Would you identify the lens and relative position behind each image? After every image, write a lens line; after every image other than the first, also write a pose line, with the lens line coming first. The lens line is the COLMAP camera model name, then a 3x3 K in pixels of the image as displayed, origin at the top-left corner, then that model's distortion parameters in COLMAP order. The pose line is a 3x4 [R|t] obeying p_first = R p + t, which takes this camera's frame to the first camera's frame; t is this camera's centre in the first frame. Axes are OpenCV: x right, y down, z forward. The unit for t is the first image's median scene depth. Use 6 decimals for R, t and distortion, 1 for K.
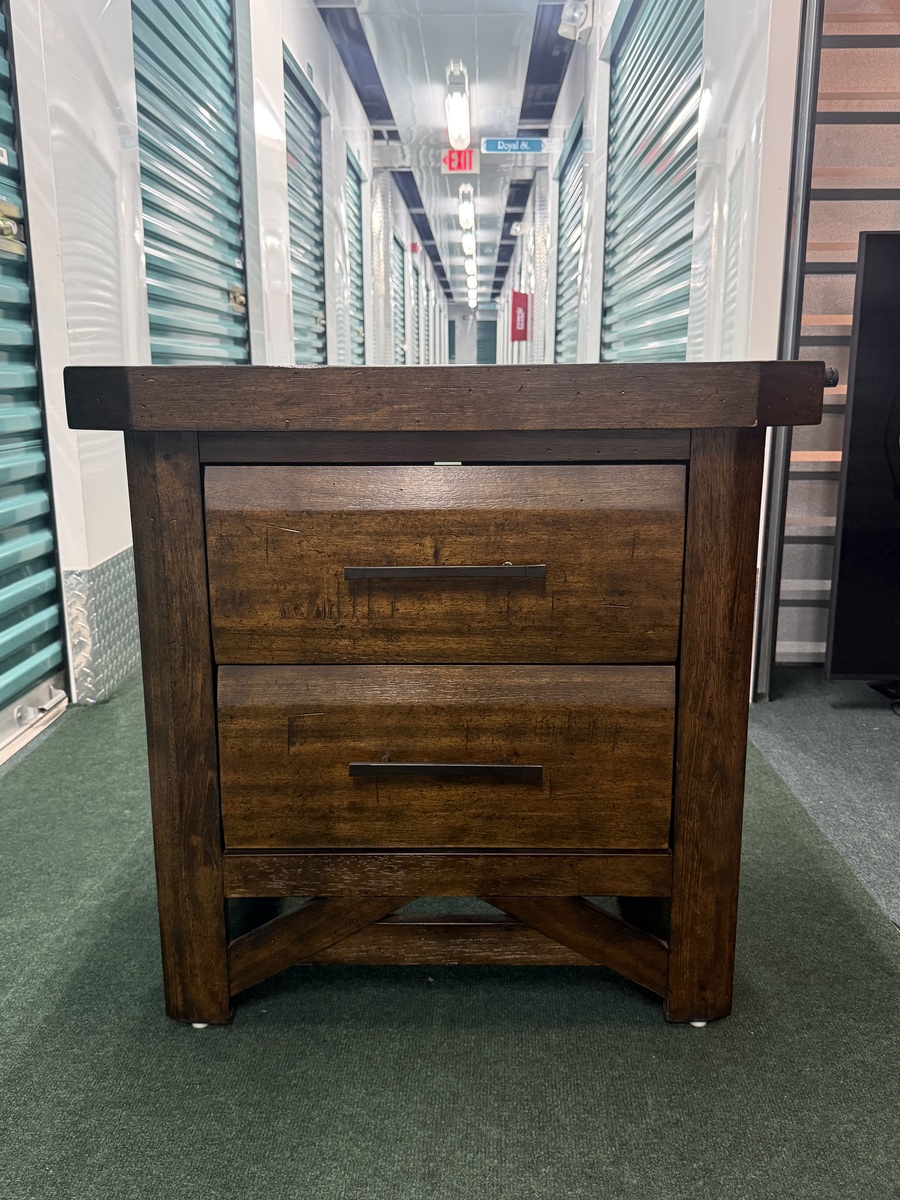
lens RADIAL K [[988.4, 0, 450.0], [0, 988.4, 600.0], [0, 0, 1]] dist [0.093920, -0.154038]
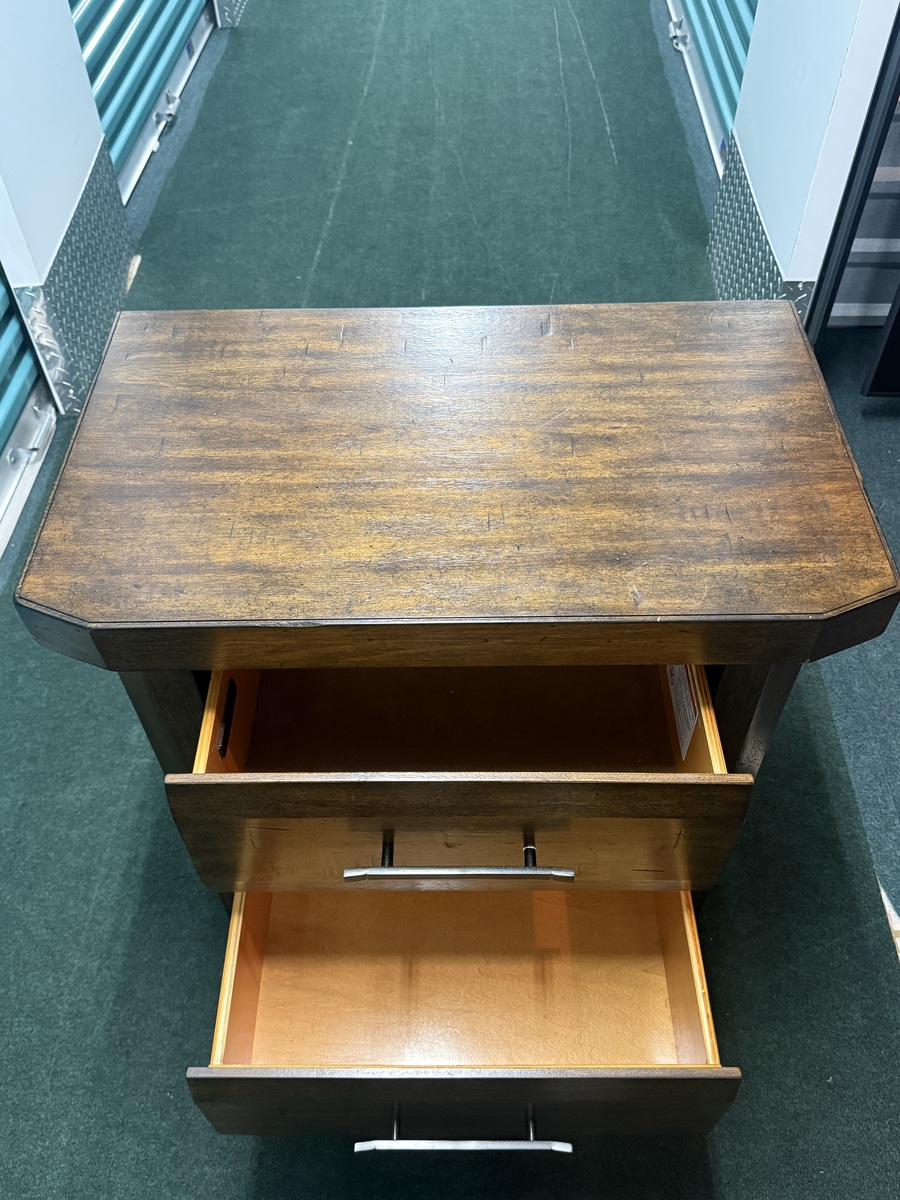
lens RADIAL K [[988.1, 0, 450.0], [0, 988.1, 600.0], [0, 0, 1]] dist [0.121220, -0.286010]
pose [[0.999897, -0.010966, -0.009219, -0.001901], [0.014304, 0.799491, 0.600508, -0.513680], [0.000785, -0.600578, 0.799566, 0.216383]]
